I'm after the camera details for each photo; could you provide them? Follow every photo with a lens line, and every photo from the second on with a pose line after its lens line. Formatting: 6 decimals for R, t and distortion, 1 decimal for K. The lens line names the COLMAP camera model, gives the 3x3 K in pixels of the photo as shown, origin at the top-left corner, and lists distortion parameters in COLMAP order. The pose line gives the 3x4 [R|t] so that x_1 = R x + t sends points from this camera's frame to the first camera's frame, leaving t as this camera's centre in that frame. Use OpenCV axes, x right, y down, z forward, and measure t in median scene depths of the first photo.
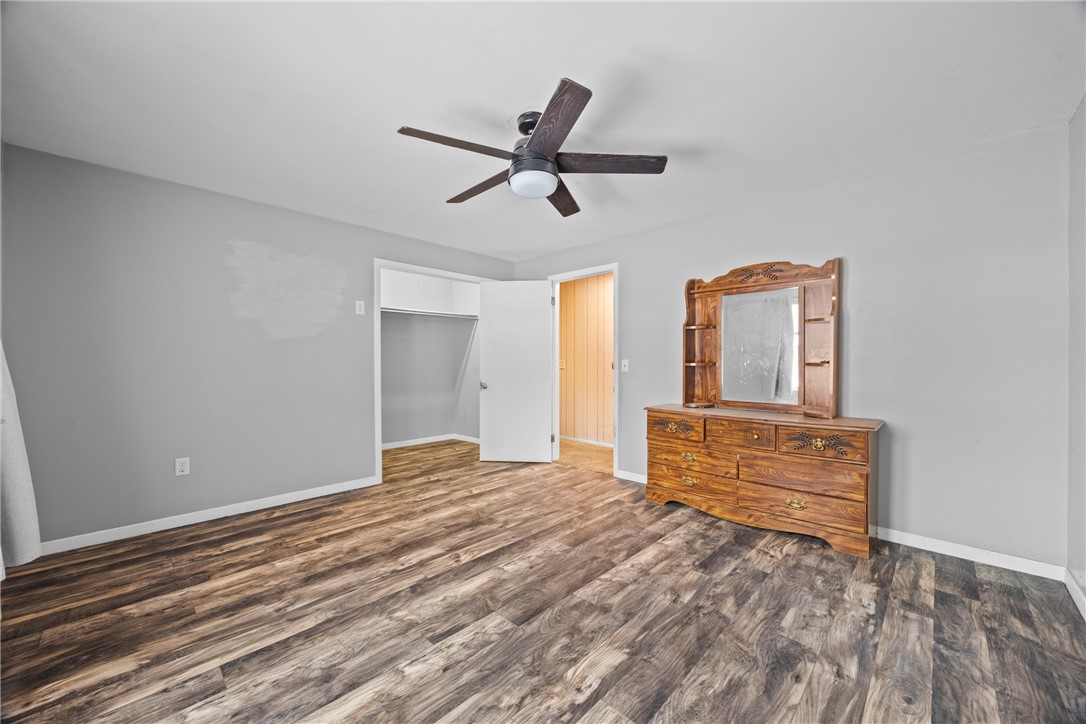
lens RADIAL K [[415.2, 0, 547.2], [0, 415.2, 366.6], [0, 0, 1]] dist [-0.002947, 0.000633]
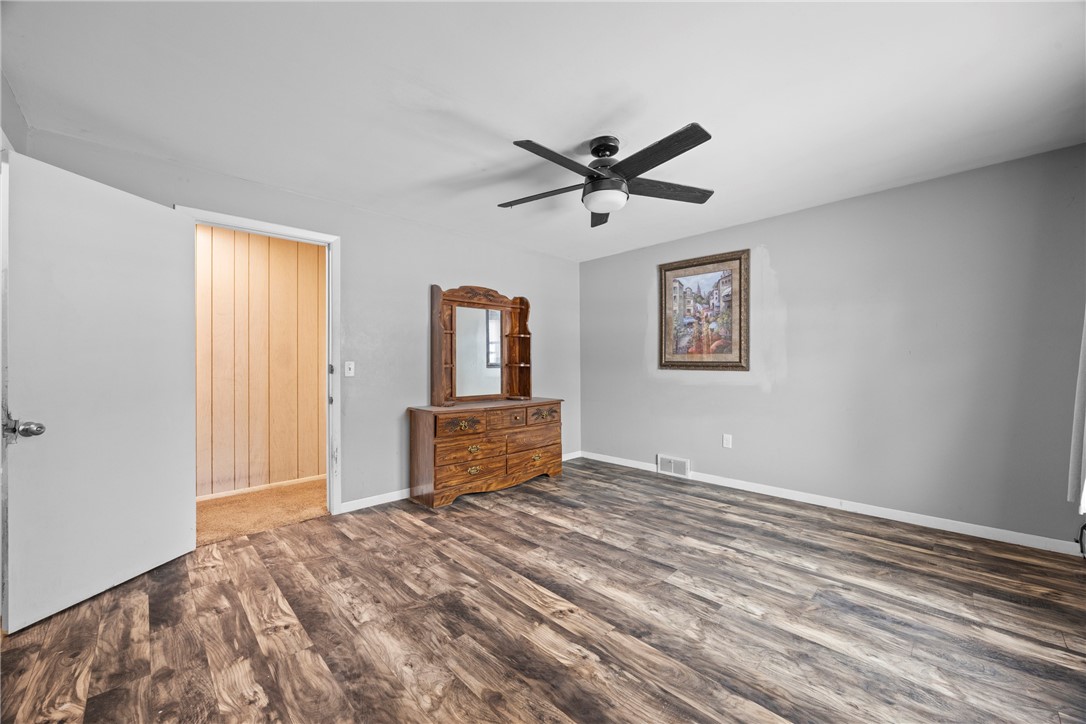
lens RADIAL K [[415.2, 0, 546.9], [0, 415.2, 360.1], [0, 0, 1]] dist [-0.002947, 0.000633]
pose [[0.031123, 0.010199, 0.999464, -0.891023], [0.017603, 0.999787, -0.010750, -0.005607], [-0.999361, 0.017928, 0.030937, 0.885079]]
